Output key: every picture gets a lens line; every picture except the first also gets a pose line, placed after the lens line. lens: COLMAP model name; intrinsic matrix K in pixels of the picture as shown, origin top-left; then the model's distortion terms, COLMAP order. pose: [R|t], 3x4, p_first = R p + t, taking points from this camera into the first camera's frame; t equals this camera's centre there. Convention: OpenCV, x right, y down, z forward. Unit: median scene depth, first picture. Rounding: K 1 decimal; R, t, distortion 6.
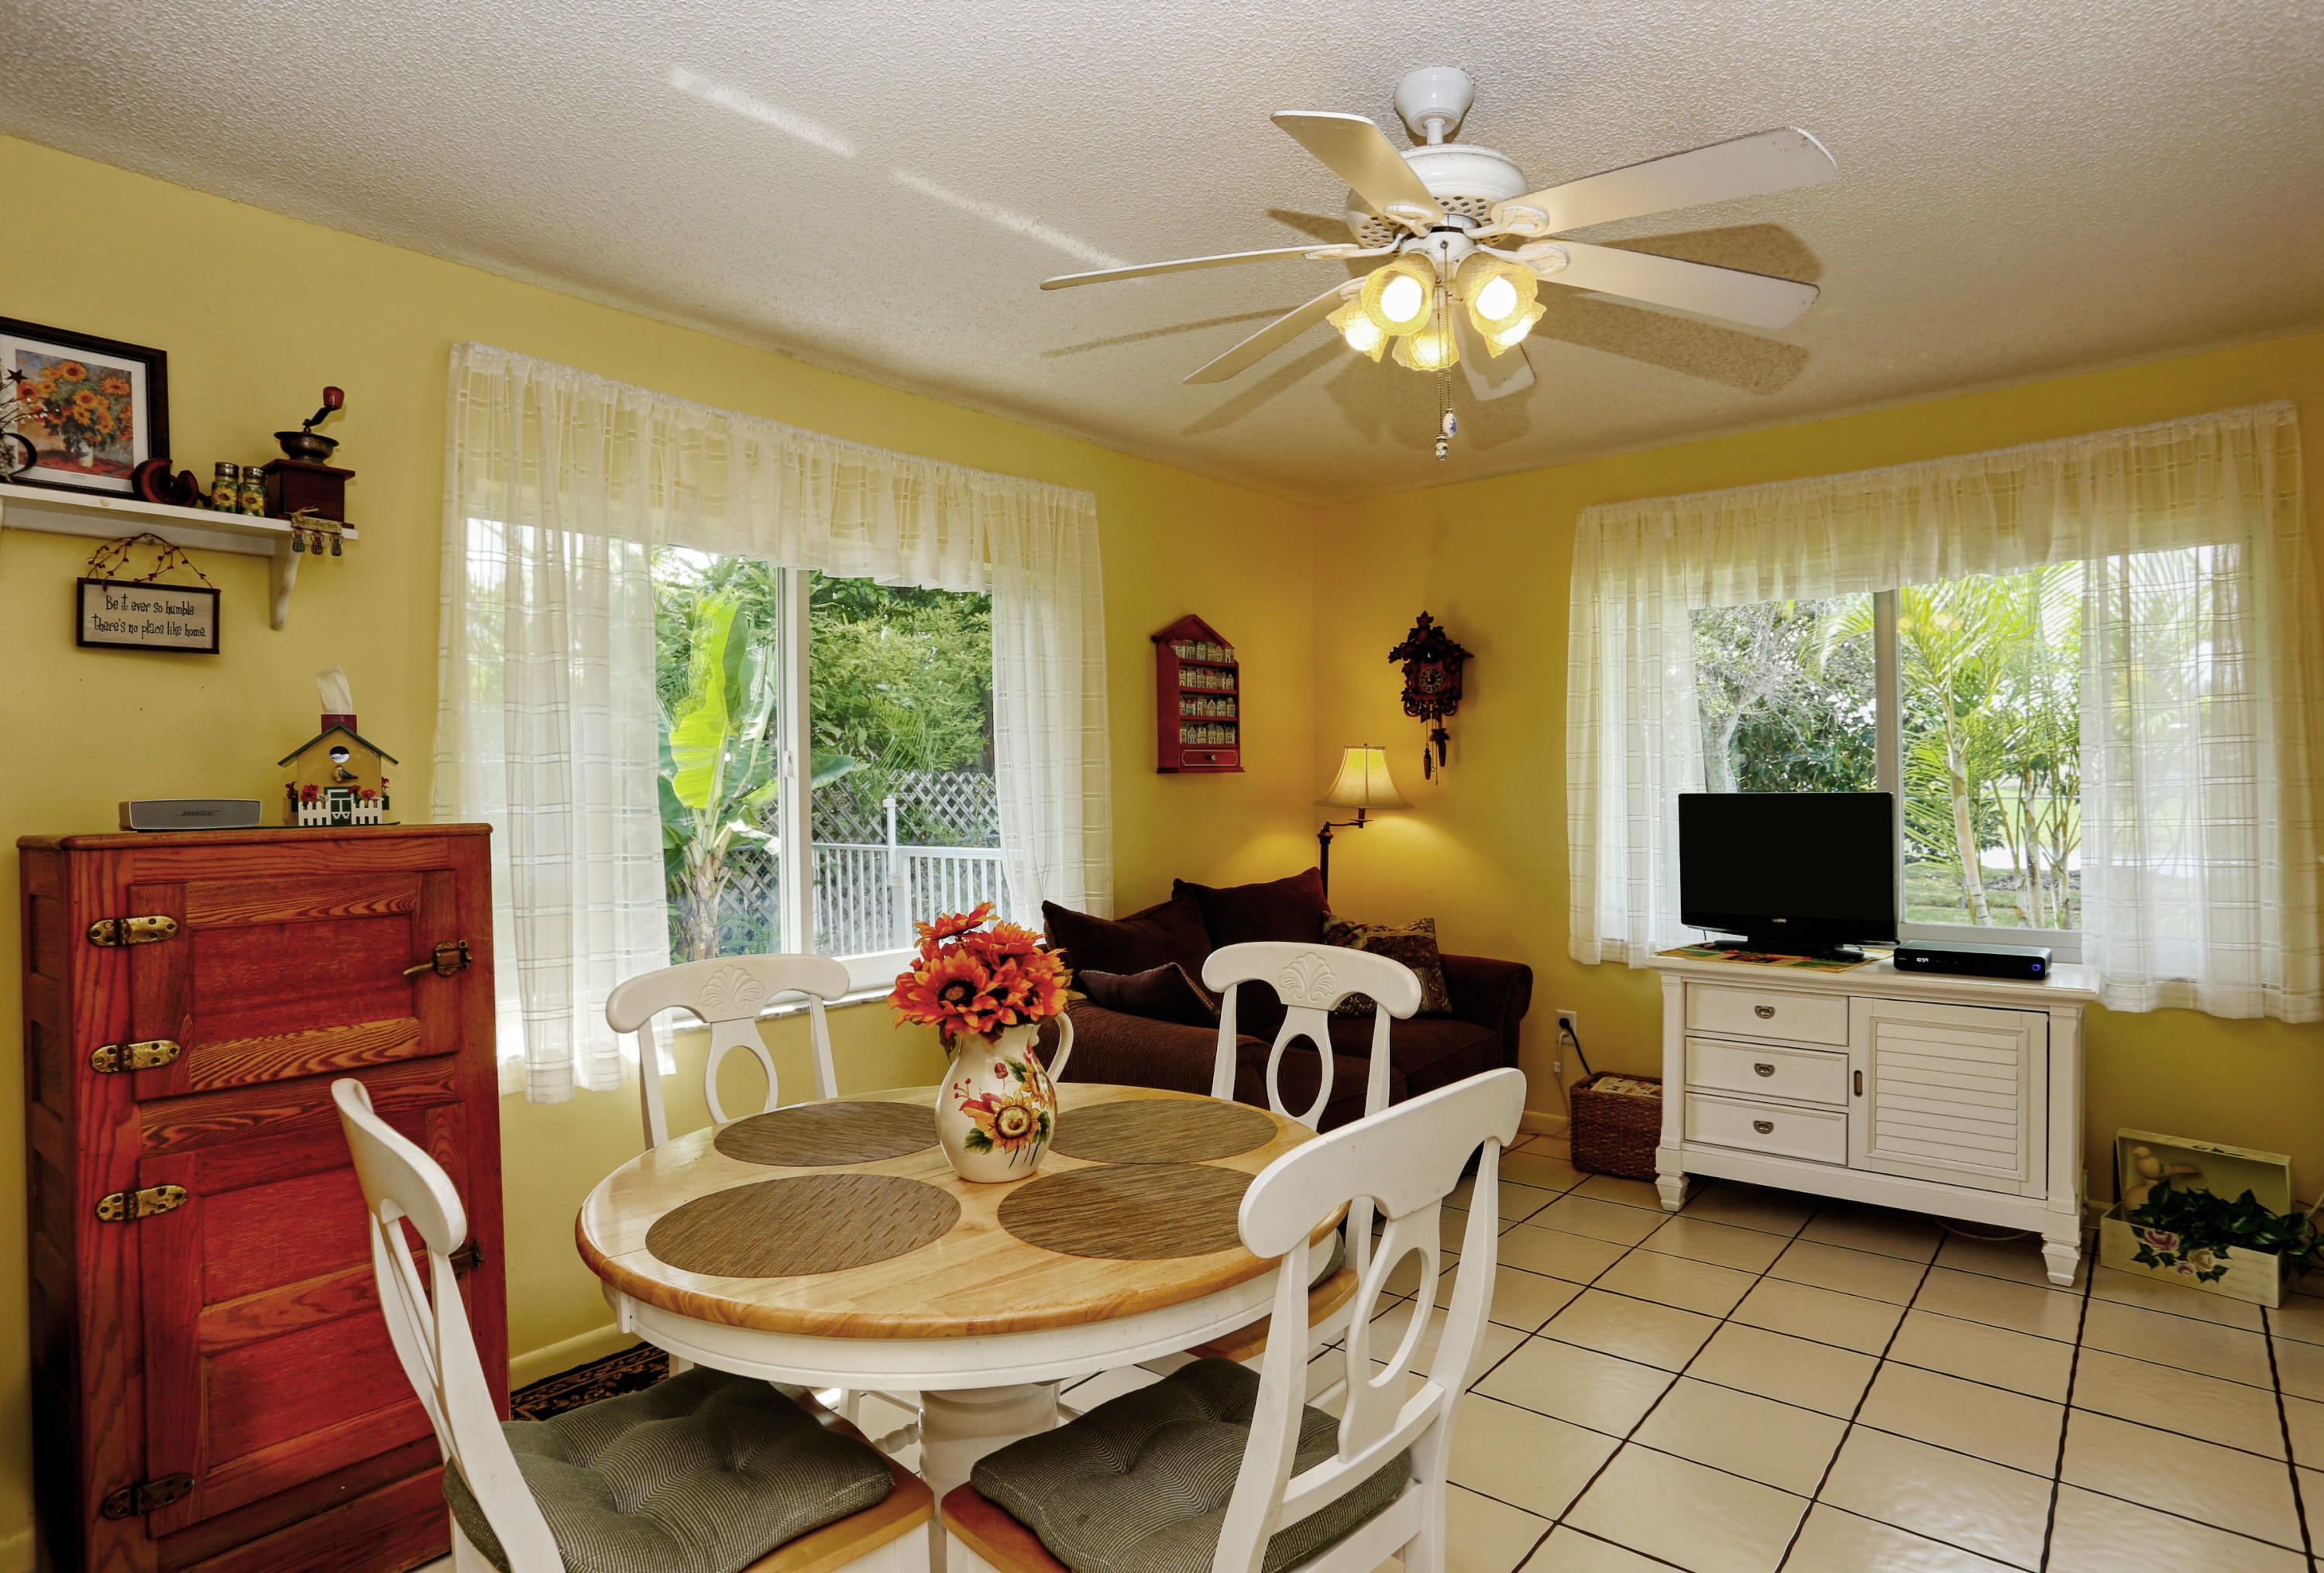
lens RADIAL K [[1386.1, 0, 1162.0], [0, 1386.1, 786.5], [0, 0, 1]] dist [-0.004476, -0.000603]
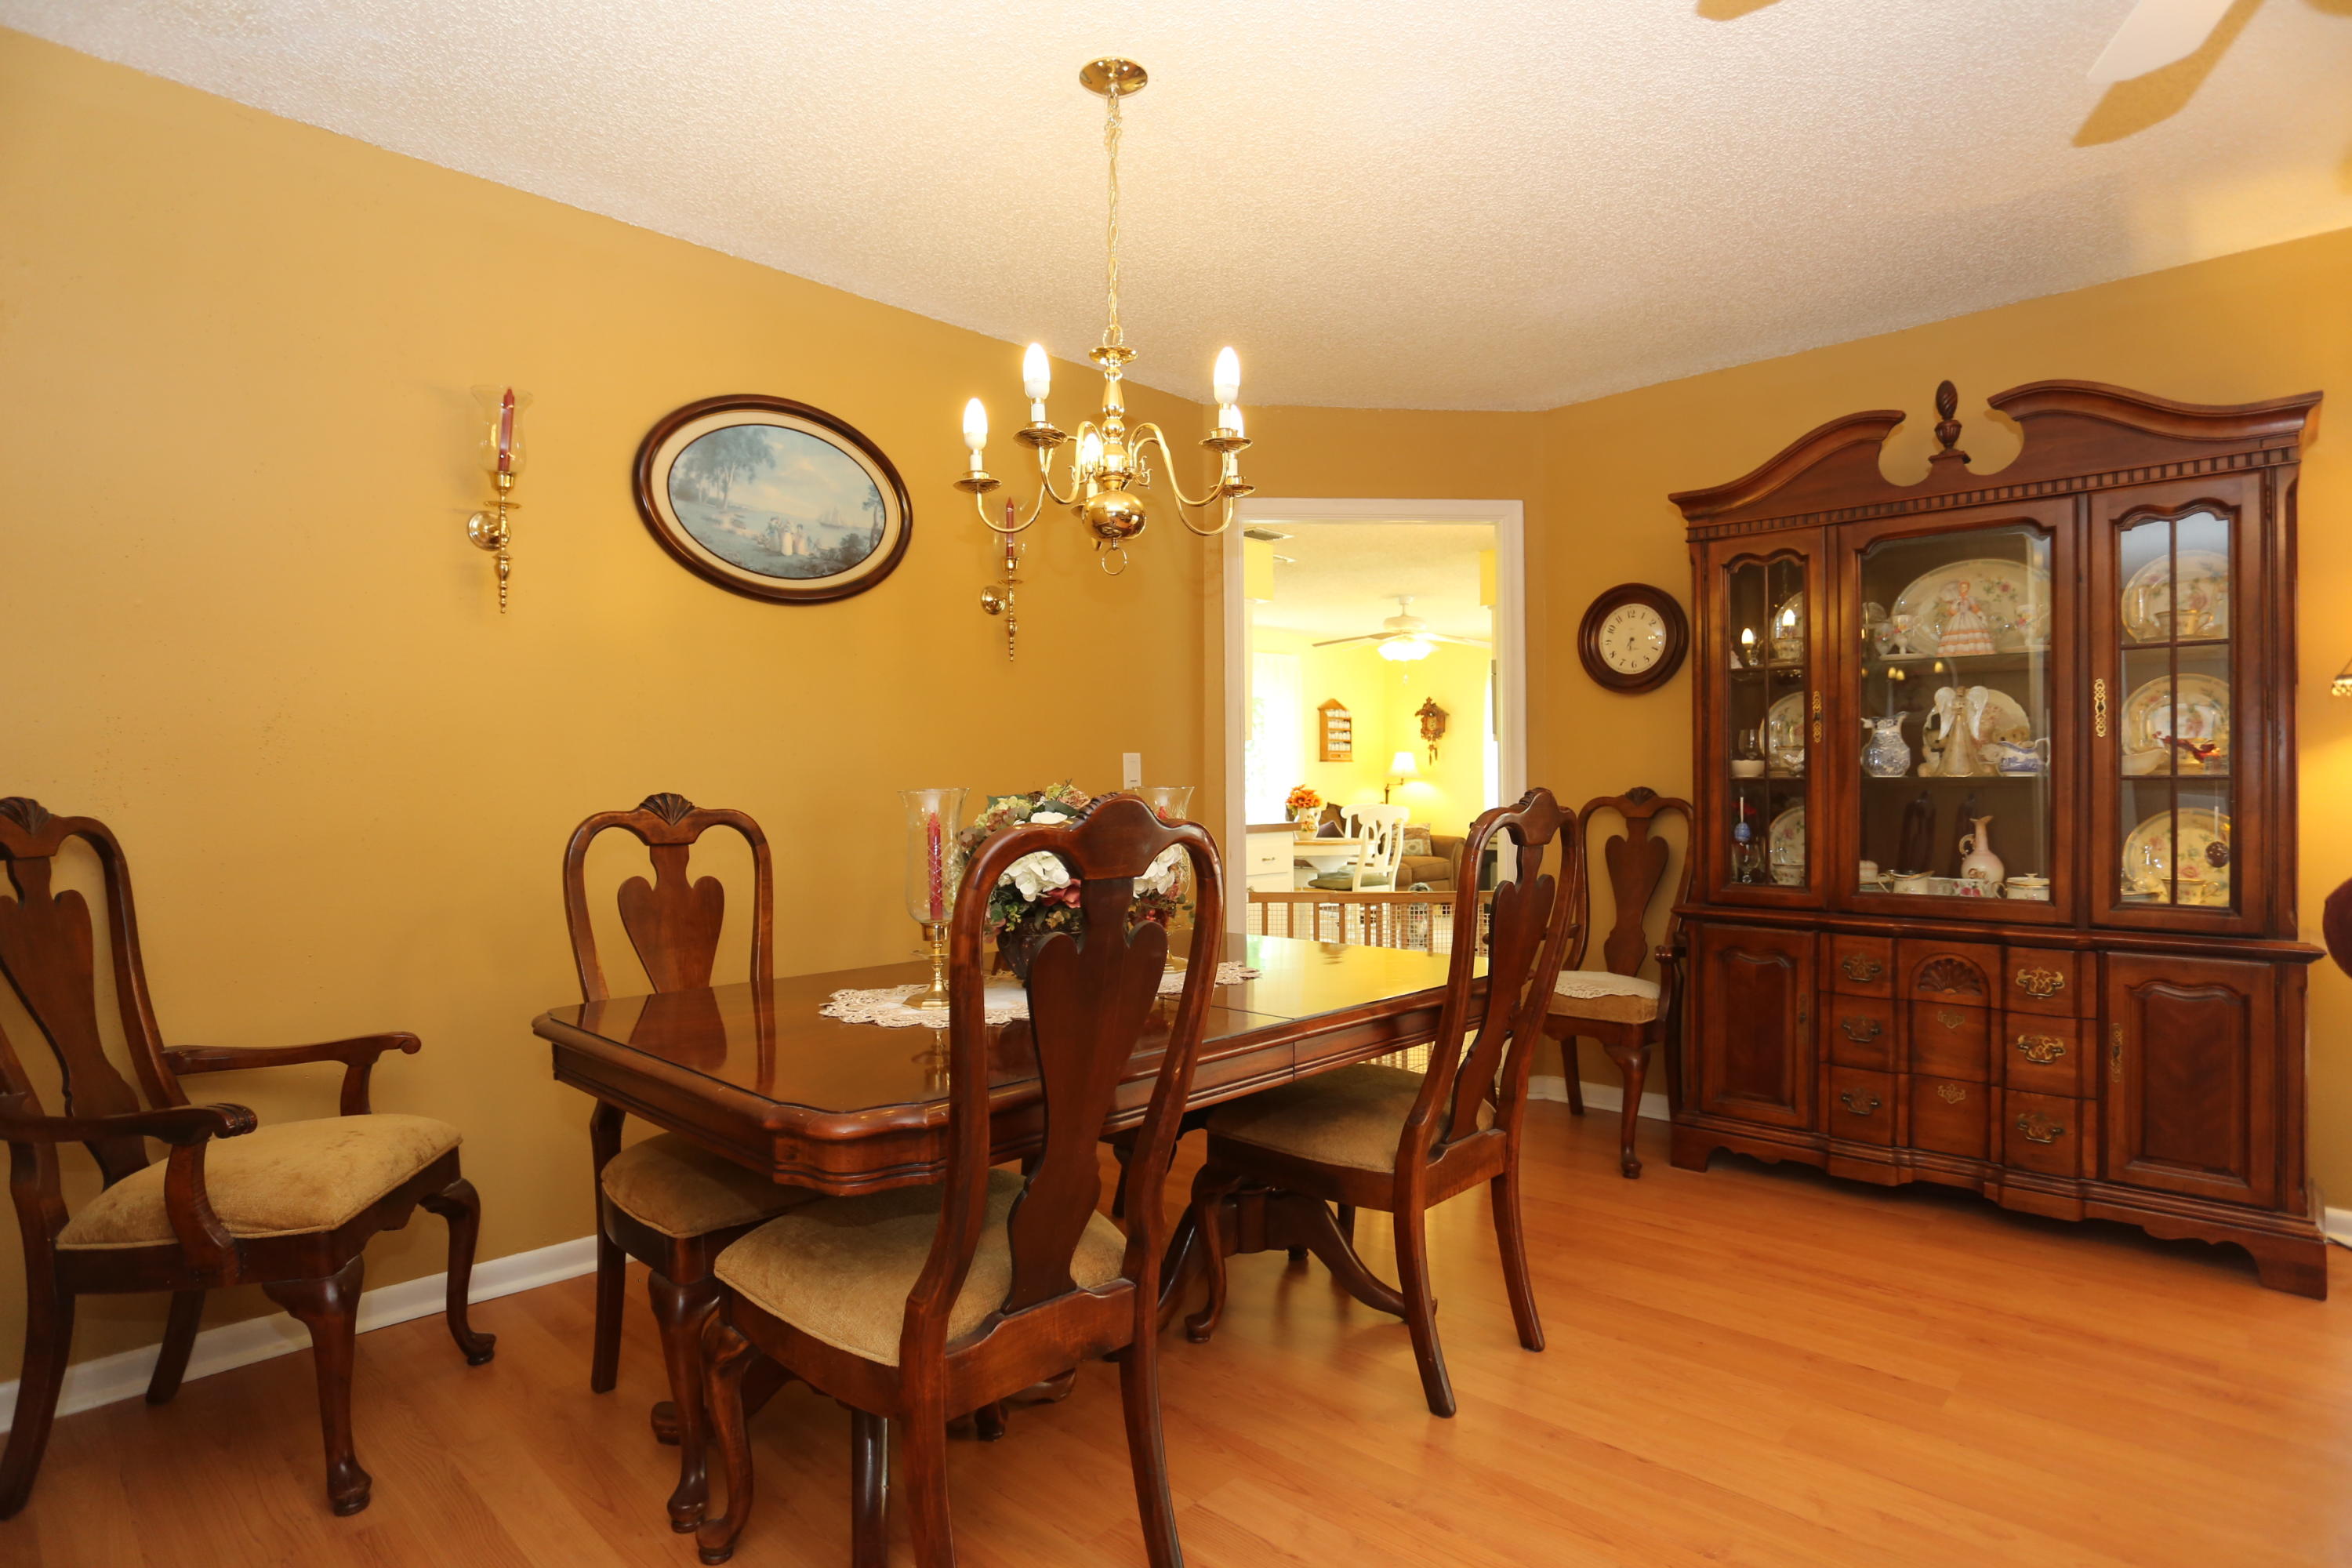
lens RADIAL K [[1299.3, 0, 1176.0], [0, 1299.3, 784.0], [0, 0, 1]] dist [0.000262, -0.000004]
pose [[0.997647, 0.010271, -0.067785, -0.103417], [-0.009920, 0.999936, 0.005504, 0.020445], [0.067837, -0.004818, 0.997685, -1.384055]]
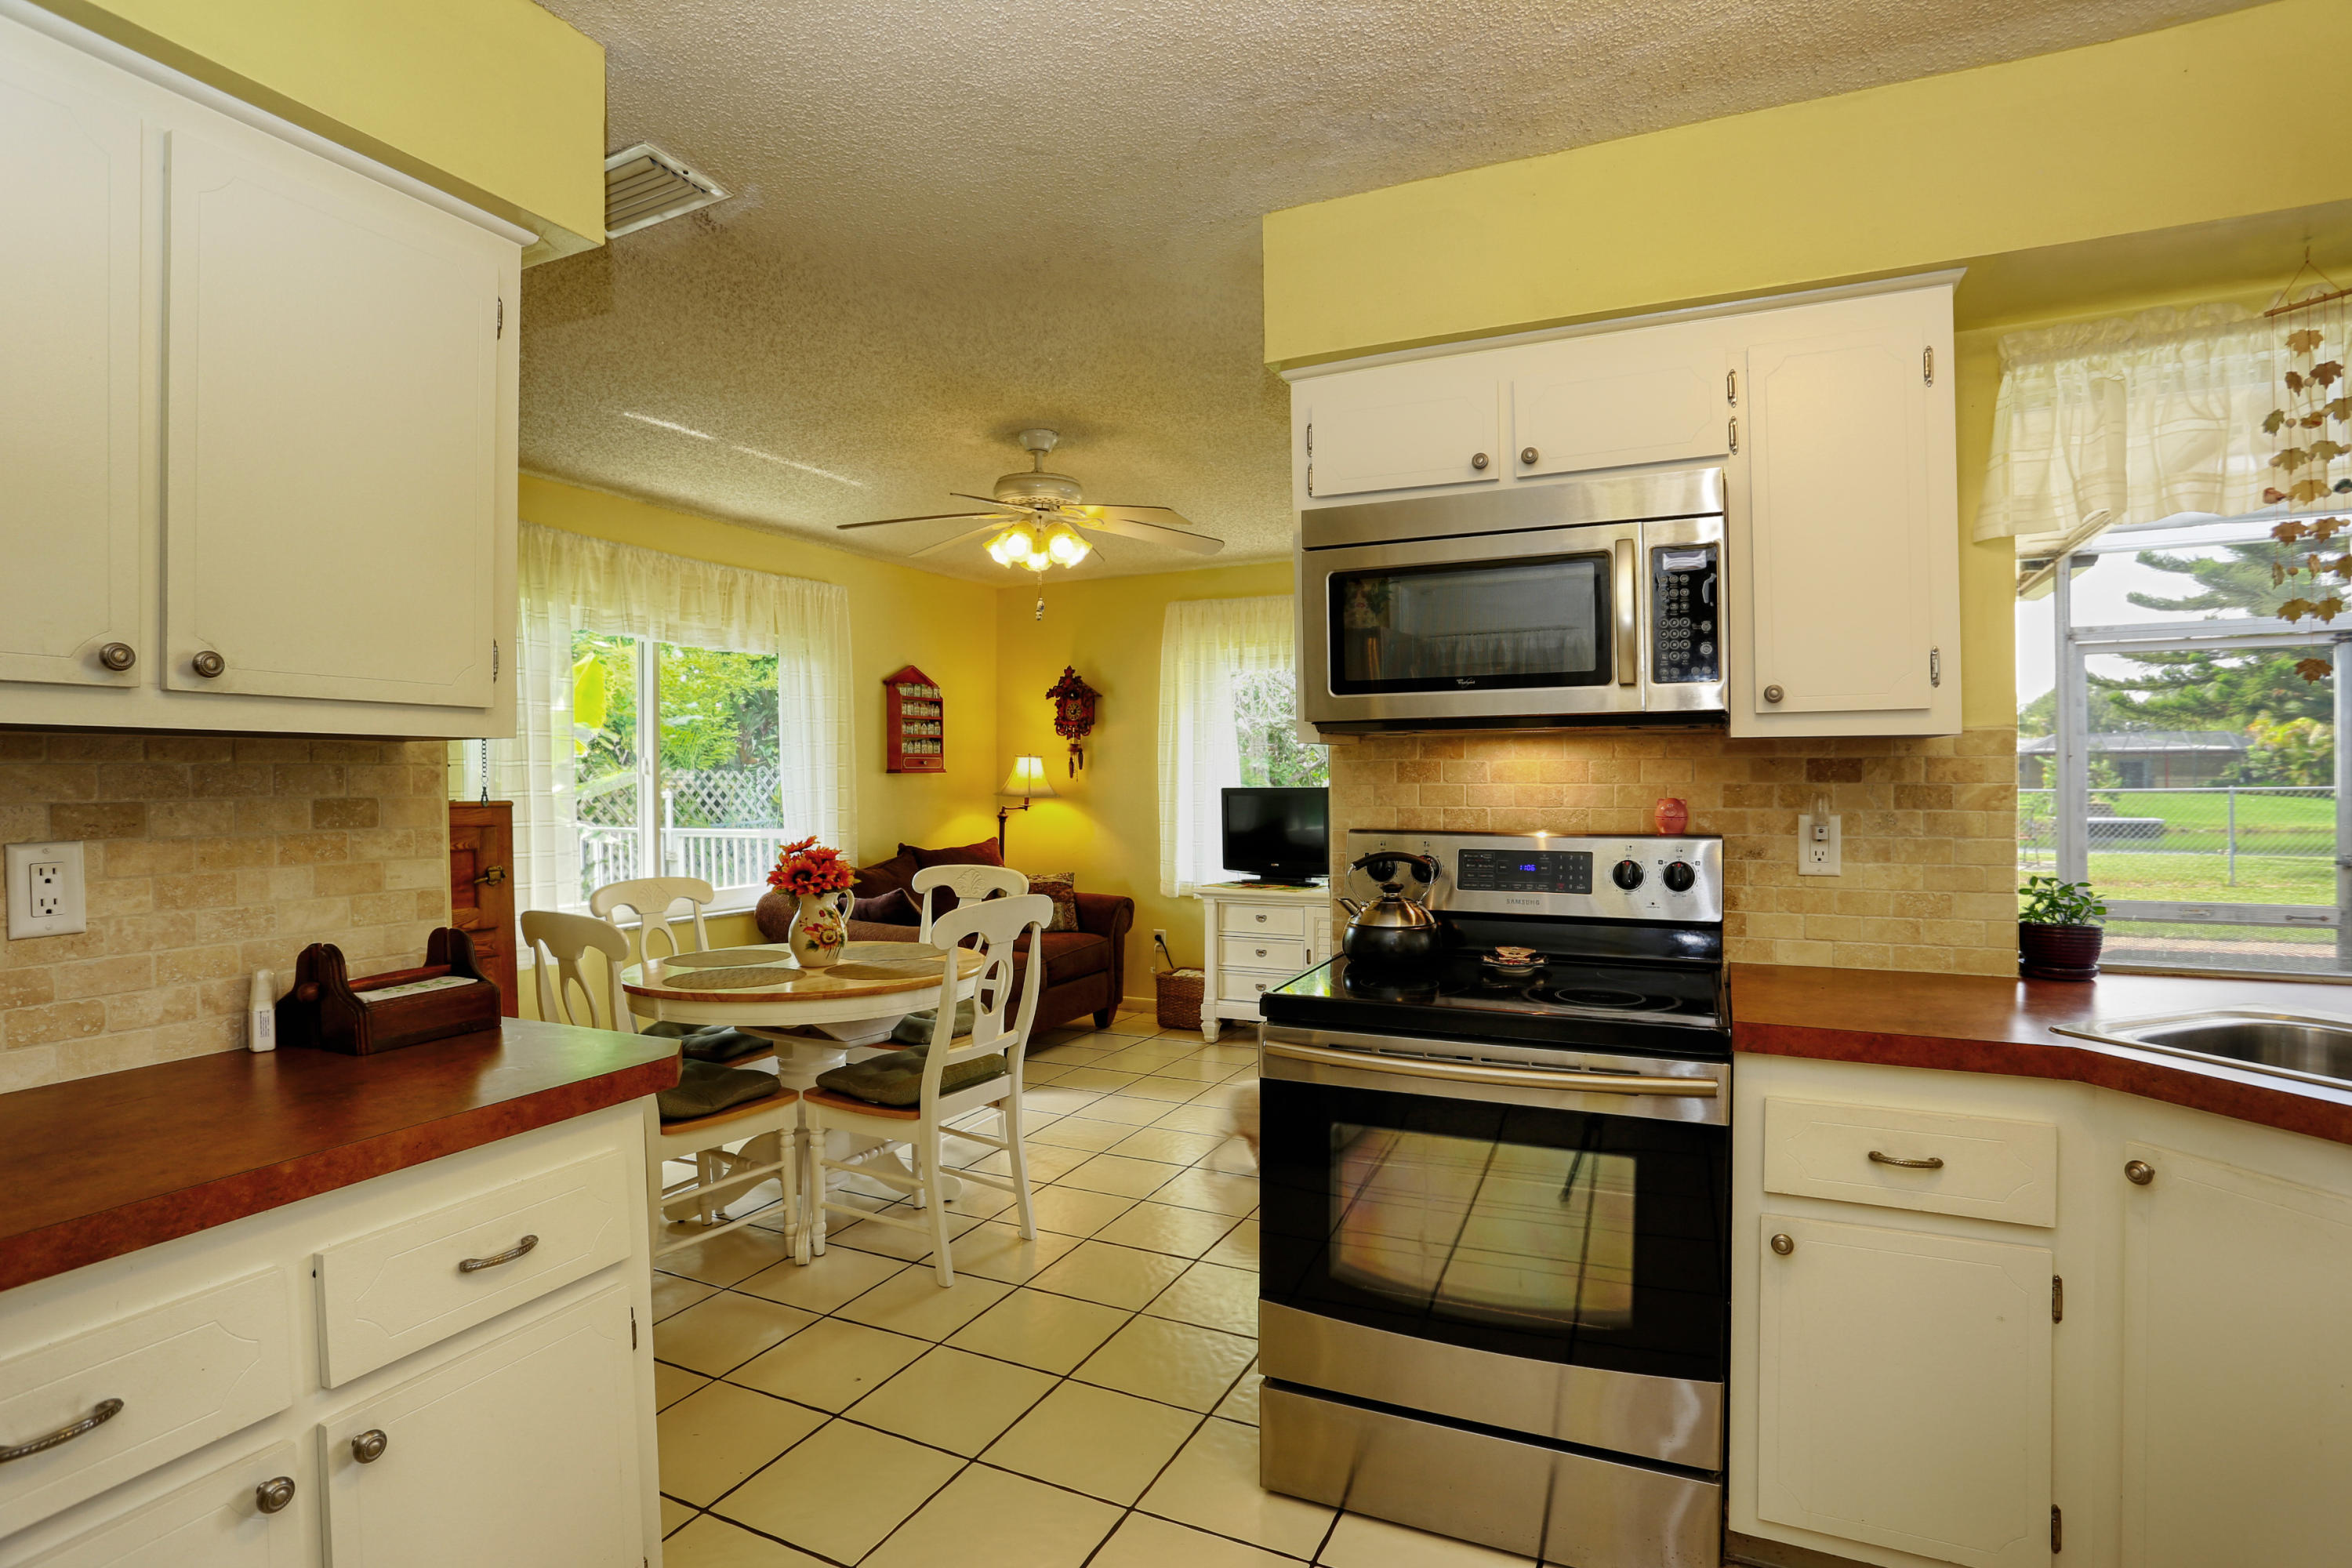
lens RADIAL K [[1288.5, 0, 1176.0], [0, 1288.5, 784.0], [0, 0, 1]] dist [-0.053060, 0.001292]
pose [[0.974129, 0.003300, 0.225968, -0.012719], [-0.003270, 0.999995, -0.000510, 0.001897], [-0.225968, -0.000242, 0.974135, -0.405367]]
